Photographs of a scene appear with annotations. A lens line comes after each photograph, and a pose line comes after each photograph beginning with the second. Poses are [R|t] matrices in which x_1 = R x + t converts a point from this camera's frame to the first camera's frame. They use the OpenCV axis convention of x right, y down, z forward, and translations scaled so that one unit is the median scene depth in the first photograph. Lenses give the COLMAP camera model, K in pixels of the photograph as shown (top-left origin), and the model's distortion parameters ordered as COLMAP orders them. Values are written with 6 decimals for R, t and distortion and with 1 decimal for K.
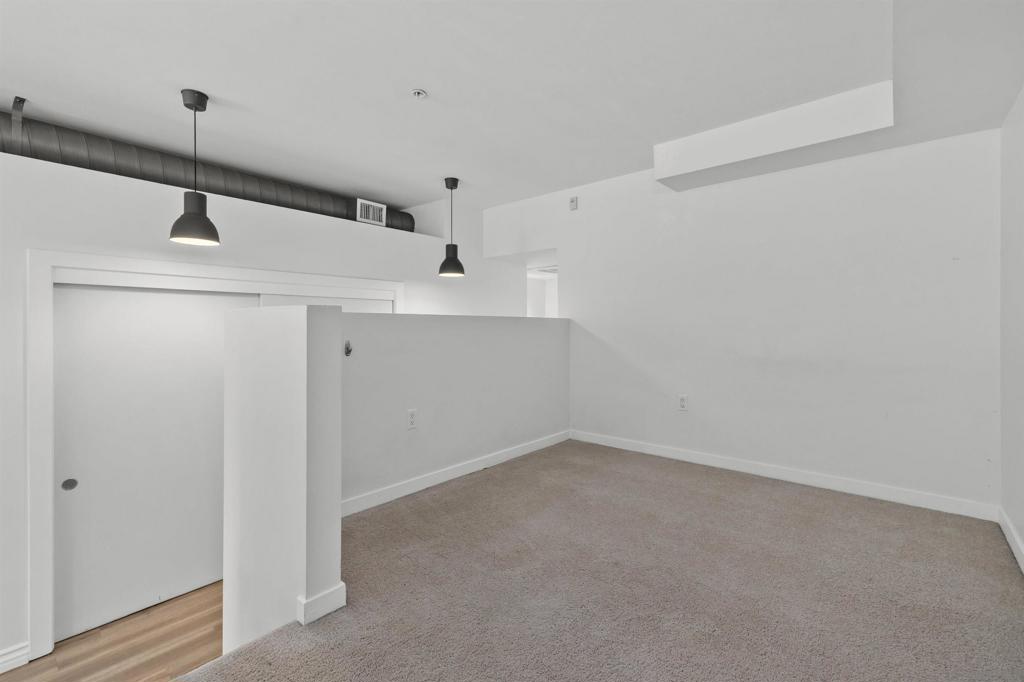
lens RADIAL K [[442.2, 0, 512.4], [0, 442.2, 326.7], [0, 0, 1]] dist [0.002439, 0.000231]
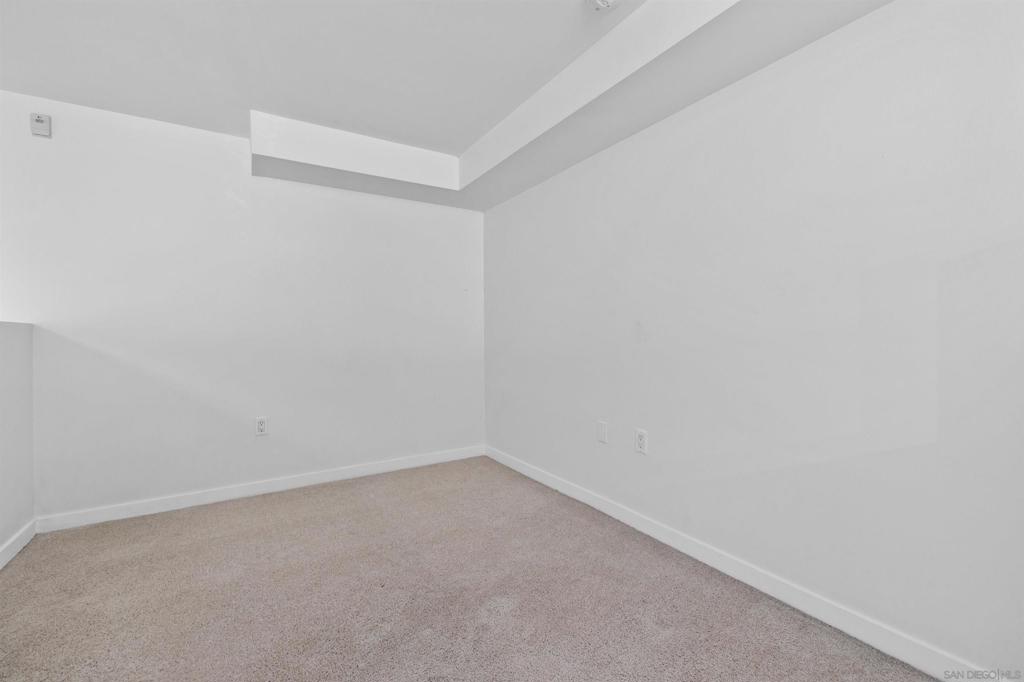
lens RADIAL K [[442.2, 0, 512.4], [0, 442.2, 326.7], [0, 0, 1]] dist [0.002439, 0.000231]
pose [[0.292465, 0.005878, 0.956258, -0.294251], [0.005351, 0.999955, -0.007783, -0.008255], [-0.956261, 0.007393, 0.292421, 0.301352]]
